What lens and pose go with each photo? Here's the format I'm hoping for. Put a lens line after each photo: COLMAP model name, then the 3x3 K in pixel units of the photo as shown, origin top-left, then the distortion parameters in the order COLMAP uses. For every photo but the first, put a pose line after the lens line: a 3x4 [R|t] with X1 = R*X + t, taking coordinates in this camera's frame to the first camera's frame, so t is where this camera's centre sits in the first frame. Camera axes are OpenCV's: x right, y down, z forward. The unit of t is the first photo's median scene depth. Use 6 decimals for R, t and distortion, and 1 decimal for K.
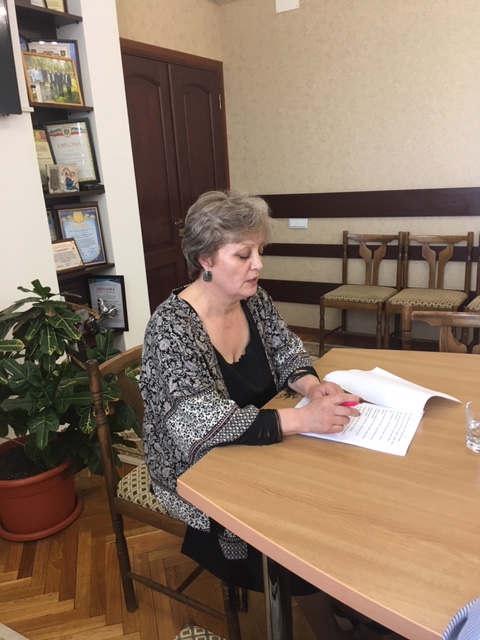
lens RADIAL K [[526.1, 0, 240.0], [0, 526.1, 320.0], [0, 0, 1]] dist [0.112335, -0.169944]
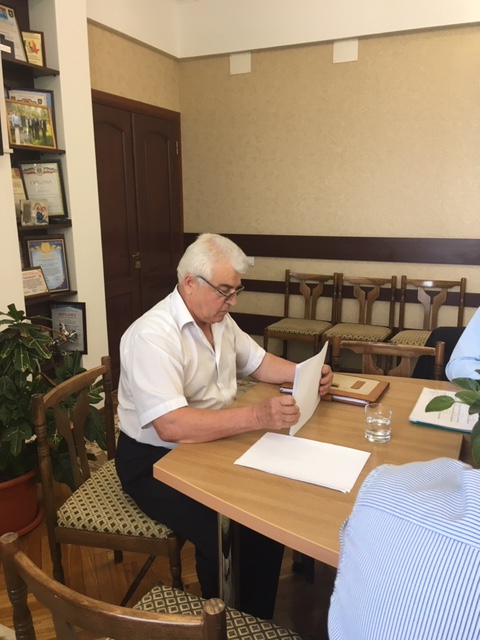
lens RADIAL K [[526.1, 0, 240.0], [0, 526.1, 320.0], [0, 0, 1]] dist [0.112335, -0.169944]
pose [[0.993622, 0.031271, 0.108341, -0.023911], [-0.024618, 0.997759, -0.062210, 0.011677], [-0.110044, 0.059146, 0.992165, -0.113276]]
